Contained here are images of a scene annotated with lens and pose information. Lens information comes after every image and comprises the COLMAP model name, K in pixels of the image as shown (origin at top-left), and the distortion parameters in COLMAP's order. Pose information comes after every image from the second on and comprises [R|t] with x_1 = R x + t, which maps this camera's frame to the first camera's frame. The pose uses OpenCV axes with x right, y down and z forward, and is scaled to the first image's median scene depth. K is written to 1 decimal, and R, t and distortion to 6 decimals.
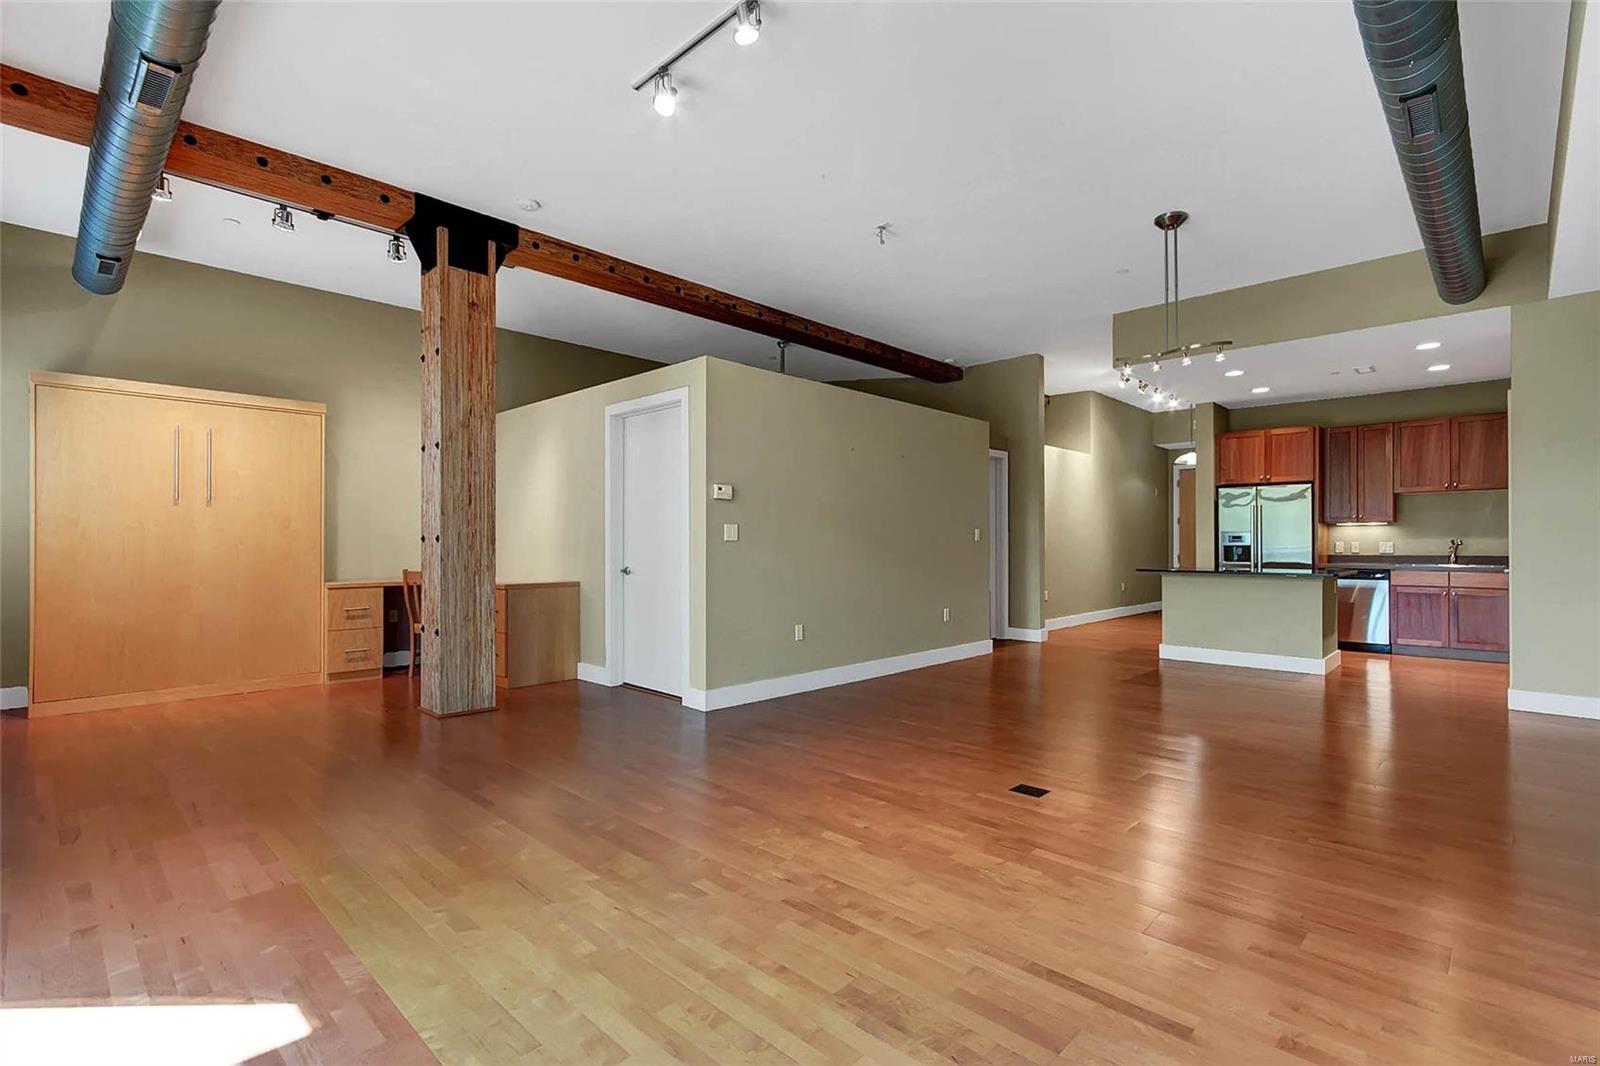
lens RADIAL K [[733.7, 0, 805.1], [0, 733.7, 539.2], [0, 0, 1]] dist [0.002220, 0.000089]
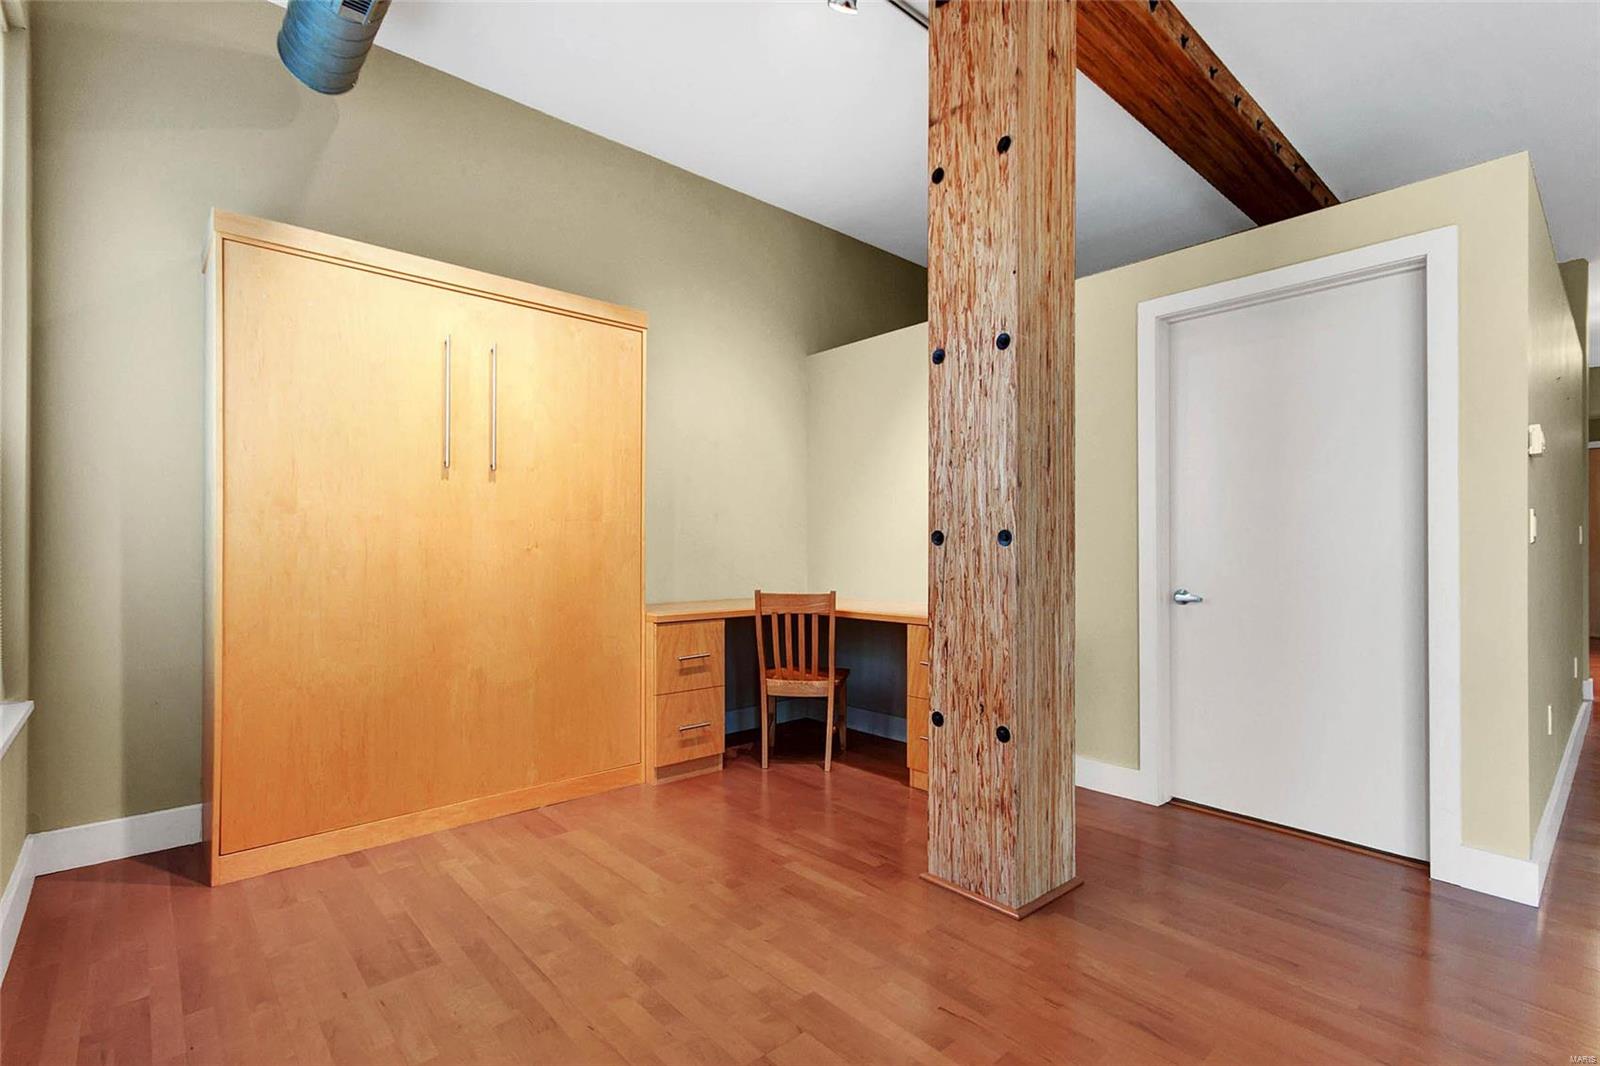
lens RADIAL K [[737.6, 0, 797.0], [0, 737.6, 546.5], [0, 0, 1]] dist [-0.000971, -0.000052]
pose [[0.996495, 0.002870, -0.083605, -0.543699], [-0.002575, 0.999990, 0.003632, 0.003419], [0.083614, -0.003404, 0.996492, 0.467657]]
